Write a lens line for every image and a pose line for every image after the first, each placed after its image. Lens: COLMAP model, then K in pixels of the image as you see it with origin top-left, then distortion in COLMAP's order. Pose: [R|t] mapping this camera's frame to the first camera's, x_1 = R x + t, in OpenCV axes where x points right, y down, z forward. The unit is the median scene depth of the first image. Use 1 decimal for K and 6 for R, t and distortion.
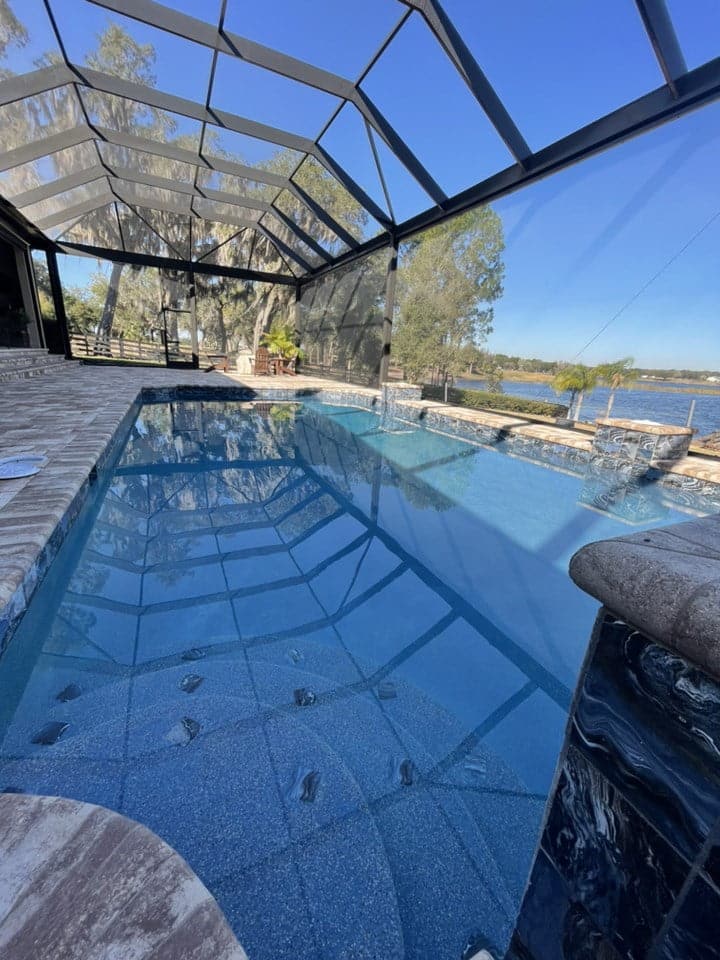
lens RADIAL K [[384.5, 0, 364.0], [0, 384.5, 480.6], [0, 0, 1]] dist [-0.004601, 0.000909]
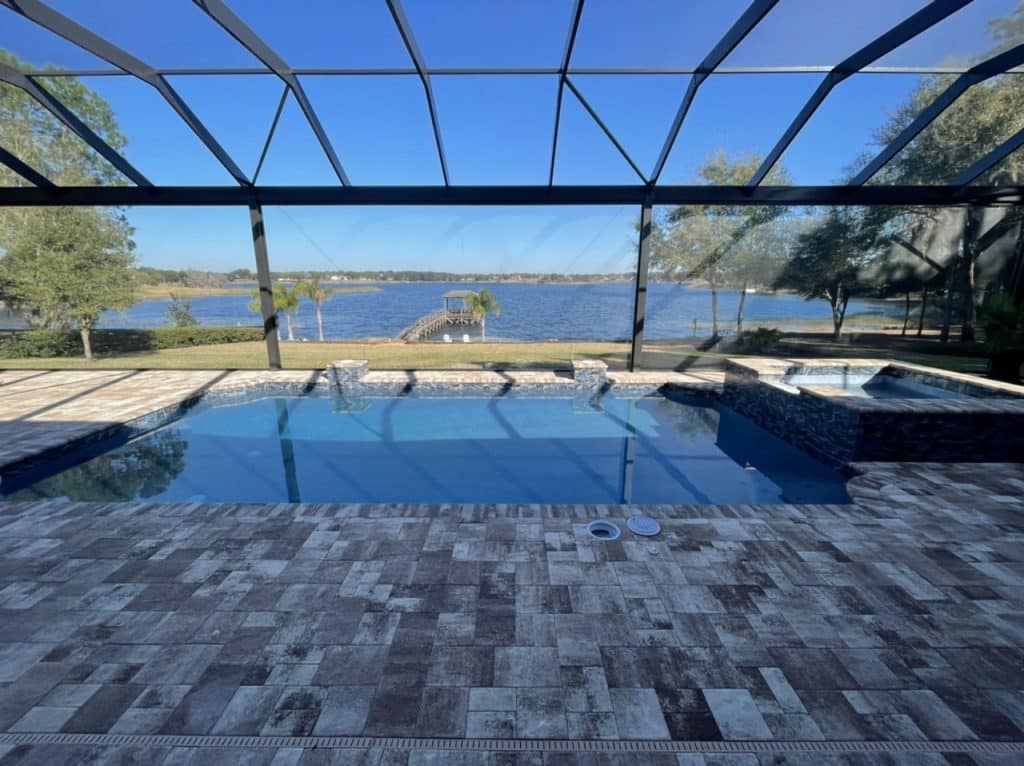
lens RADIAL K [[410.1, 0, 513.1], [0, 410.1, 376.3], [0, 0, 1]] dist [-0.004601, 0.000909]
pose [[0.430898, -0.263426, 0.863096, -0.563721], [0.294676, 0.945088, 0.141335, -0.218817], [-0.852932, 0.193433, 0.484861, 0.143386]]
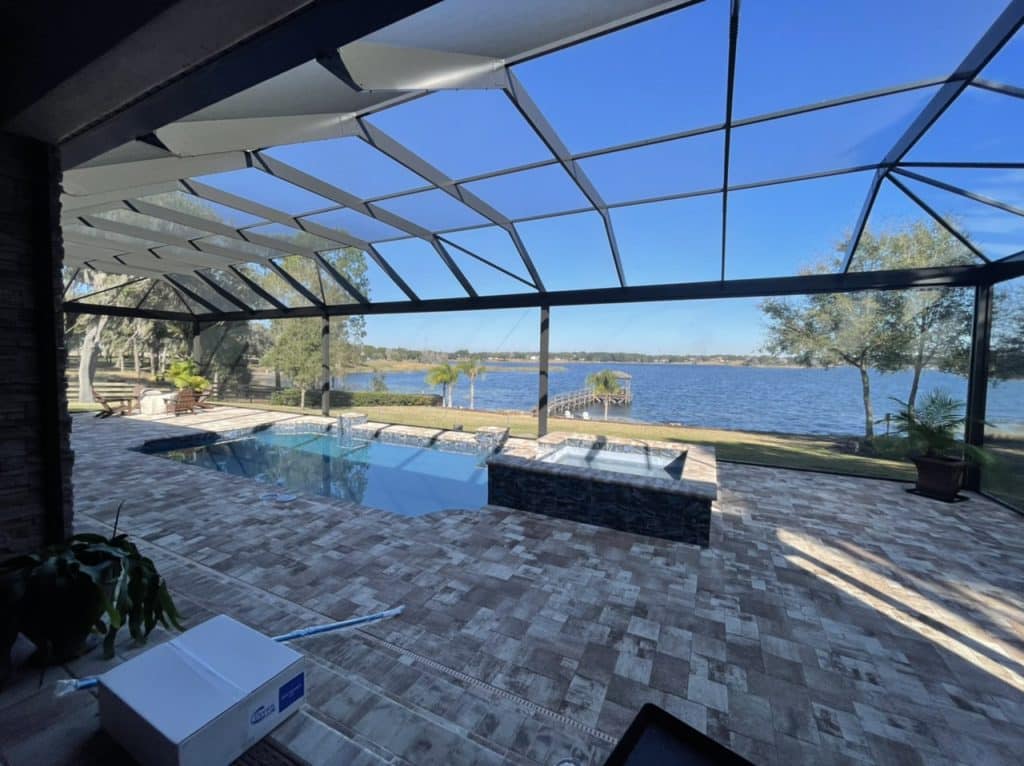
lens RADIAL K [[410.1, 0, 512.9], [0, 410.1, 379.3], [0, 0, 1]] dist [-0.004601, 0.000909]
pose [[0.782800, -0.078061, 0.617358, -0.337201], [0.216324, 0.964360, -0.152358, -0.010253], [-0.583462, 0.252815, 0.771788, -0.523960]]
